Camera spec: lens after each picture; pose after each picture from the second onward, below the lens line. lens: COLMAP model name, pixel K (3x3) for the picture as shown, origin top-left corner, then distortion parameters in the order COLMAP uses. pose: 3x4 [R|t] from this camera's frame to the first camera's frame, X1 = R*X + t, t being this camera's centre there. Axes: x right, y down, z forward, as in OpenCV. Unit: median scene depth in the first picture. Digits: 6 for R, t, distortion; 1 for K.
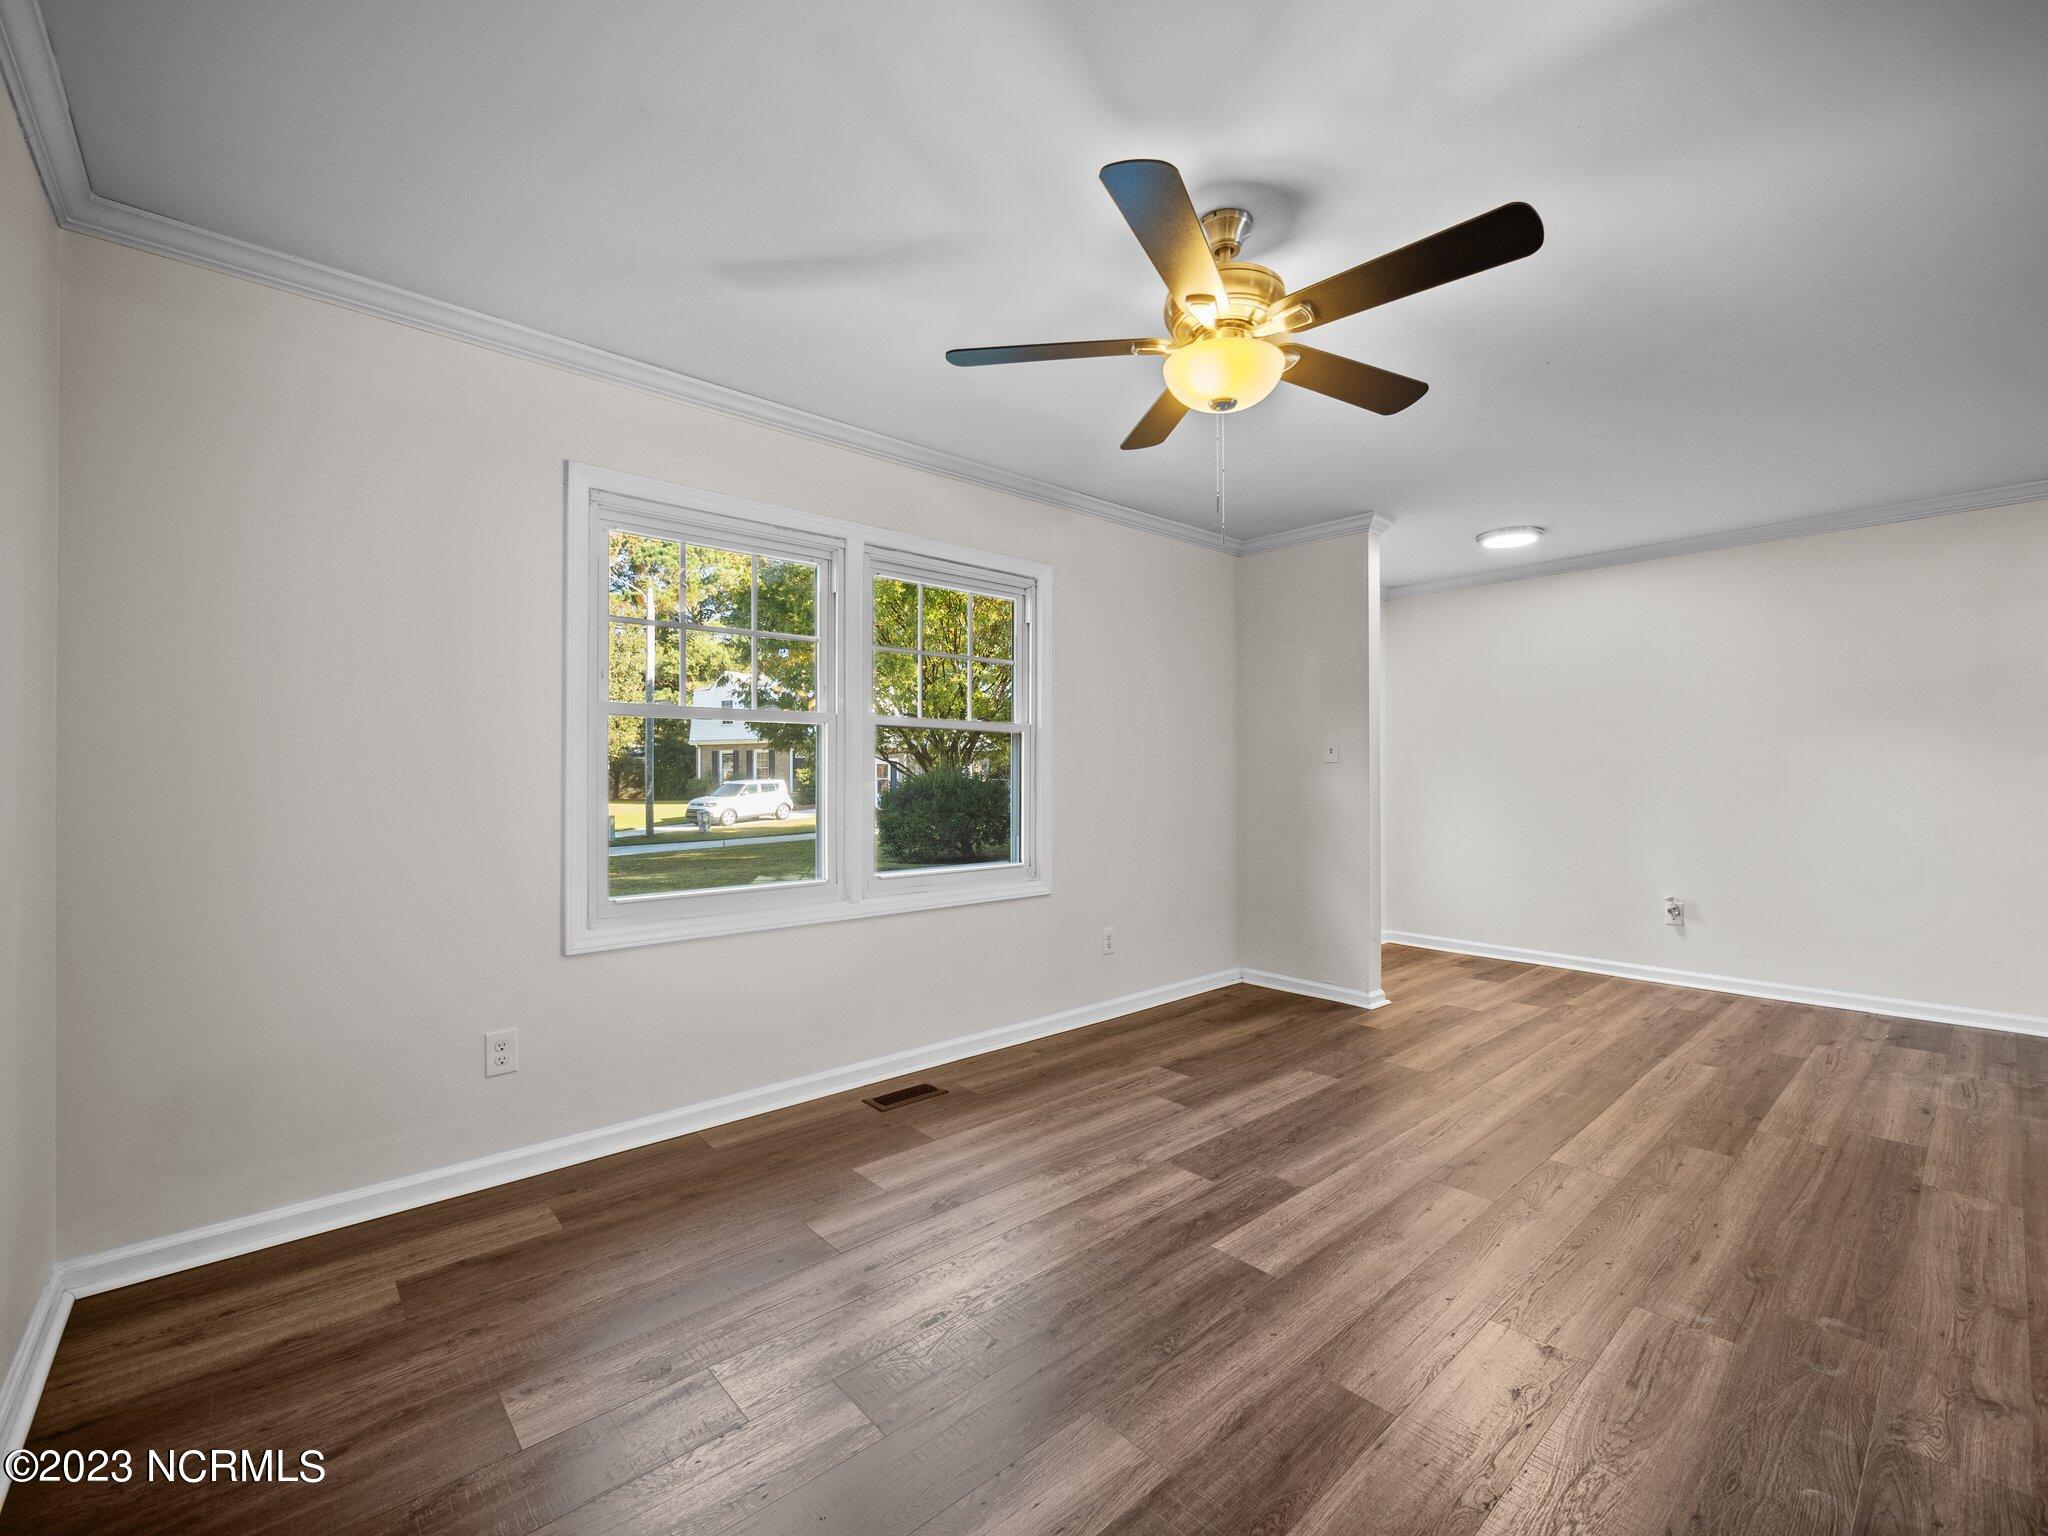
lens RADIAL K [[870.2, 0, 1049.3], [0, 870.2, 771.9], [0, 0, 1]] dist [-0.003939, 0.001344]
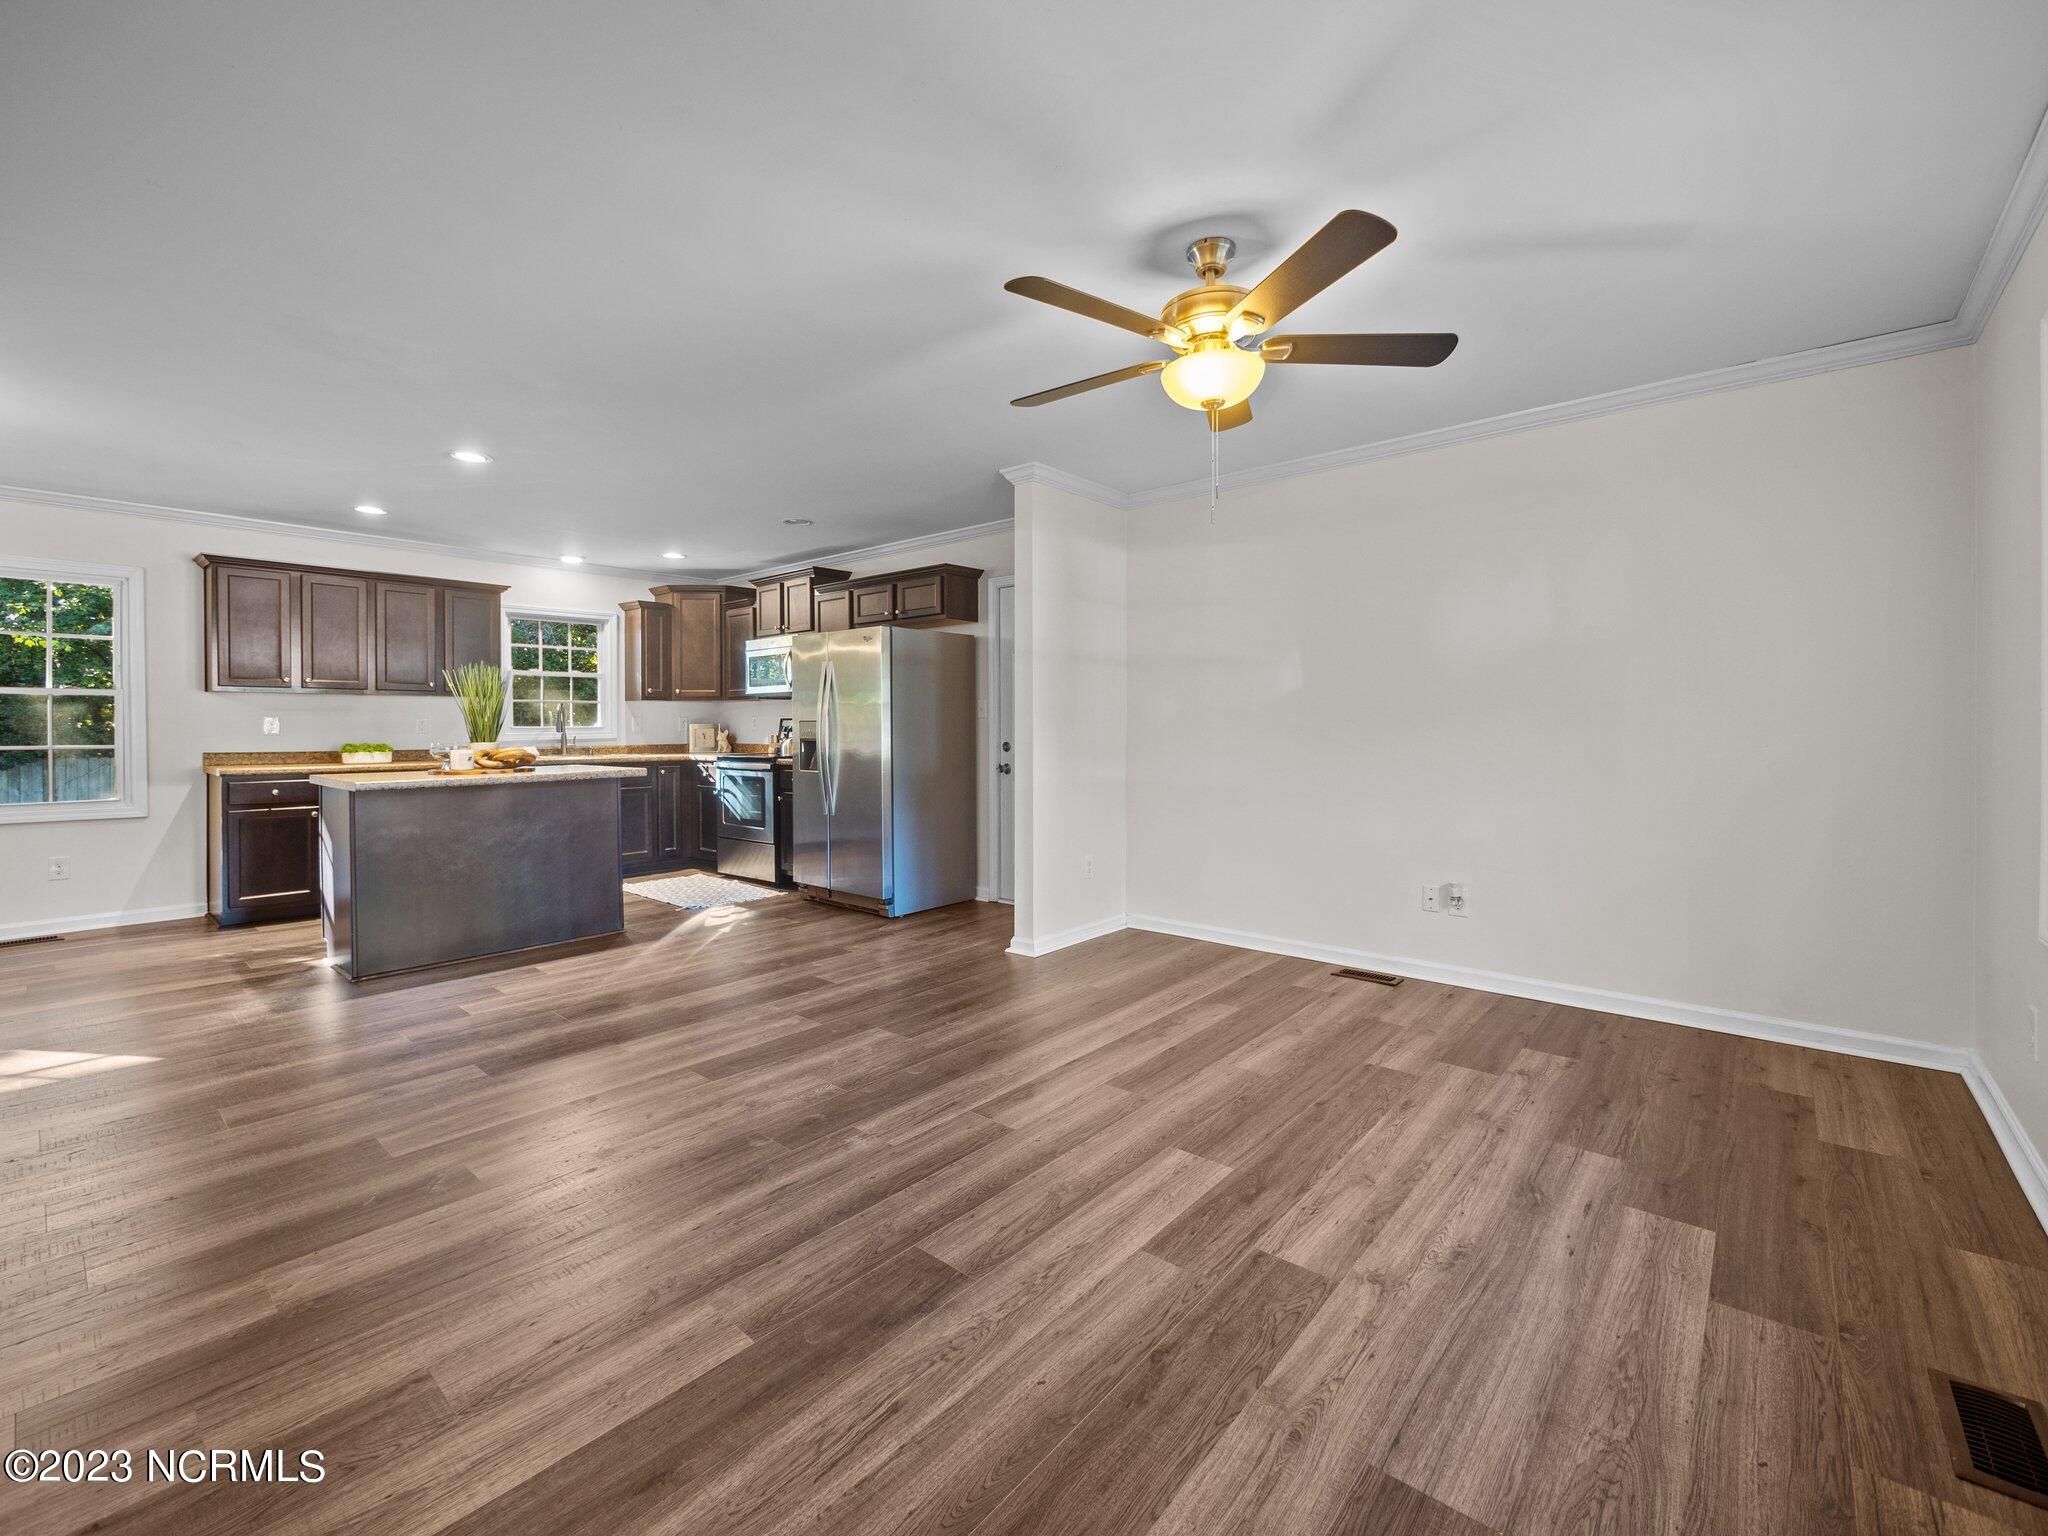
lens RADIAL K [[870.2, 0, 1035.1], [0, 870.2, 744.5], [0, 0, 1]] dist [-0.003939, 0.001344]
pose [[-0.992563, 0.007797, -0.121478, 0.450552], [0.005853, 0.999849, 0.016355, 0.009859], [0.121587, 0.015523, -0.992459, 1.647300]]
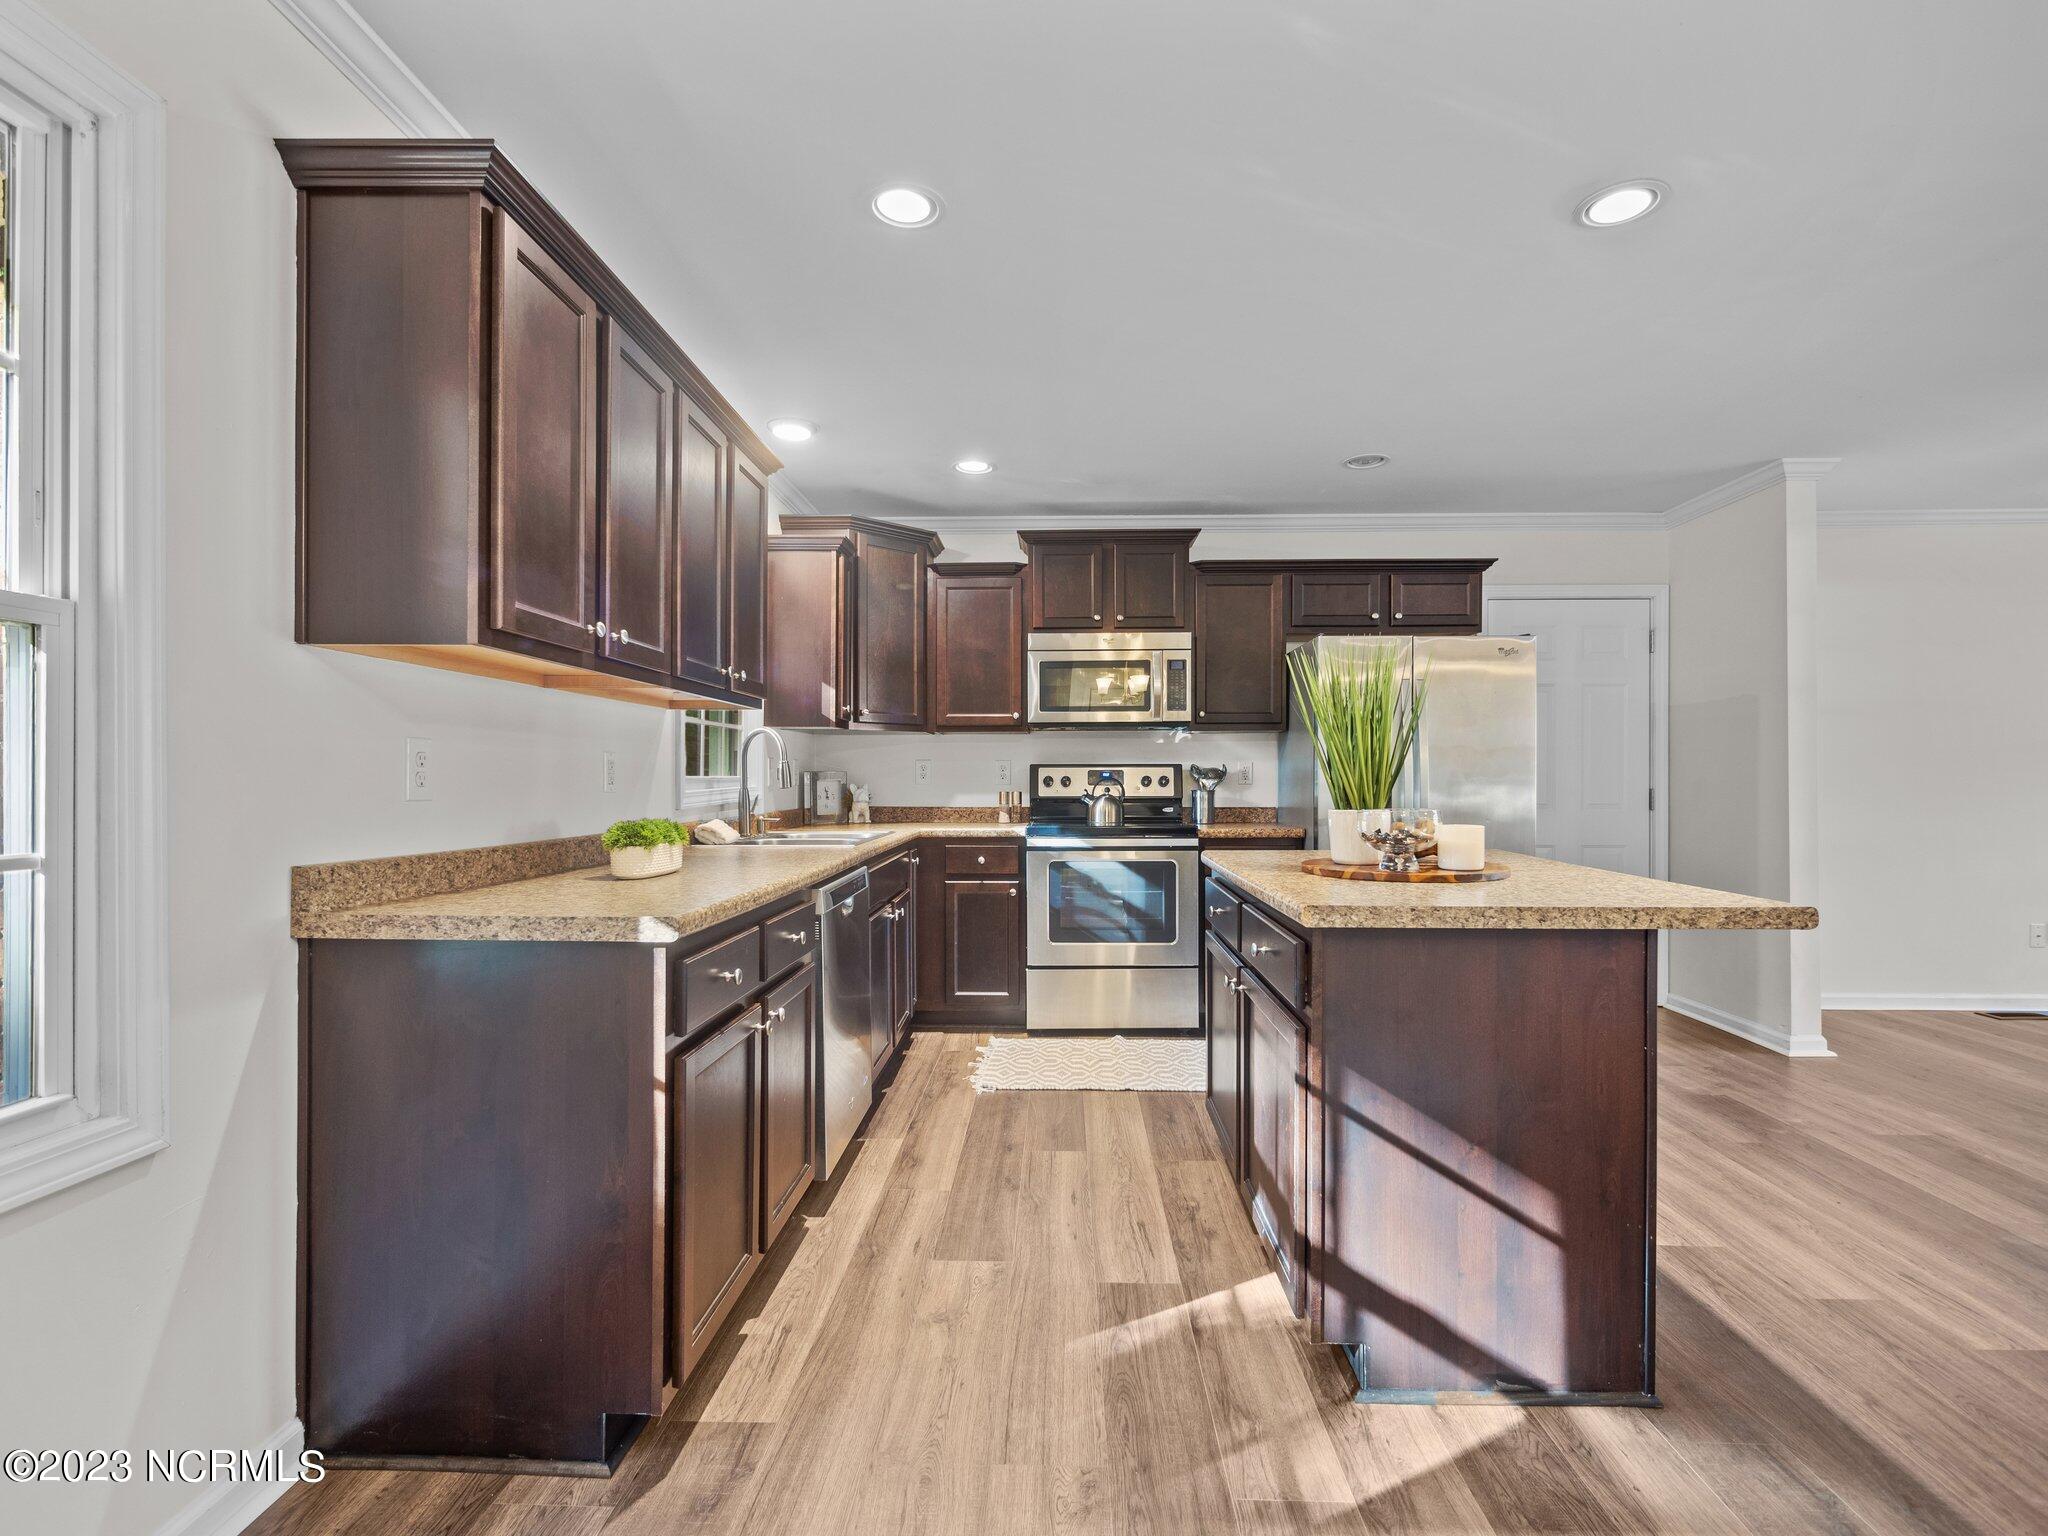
lens RADIAL K [[966.2, 0, 1020.0], [0, 966.2, 801.0], [0, 0, 1]] dist [-0.004716, 0.003195]
pose [[-0.700176, 0.019942, -0.713692, 2.222460], [0.007169, 0.999756, 0.020901, -0.000132], [0.713935, 0.009518, -0.700148, 0.164374]]
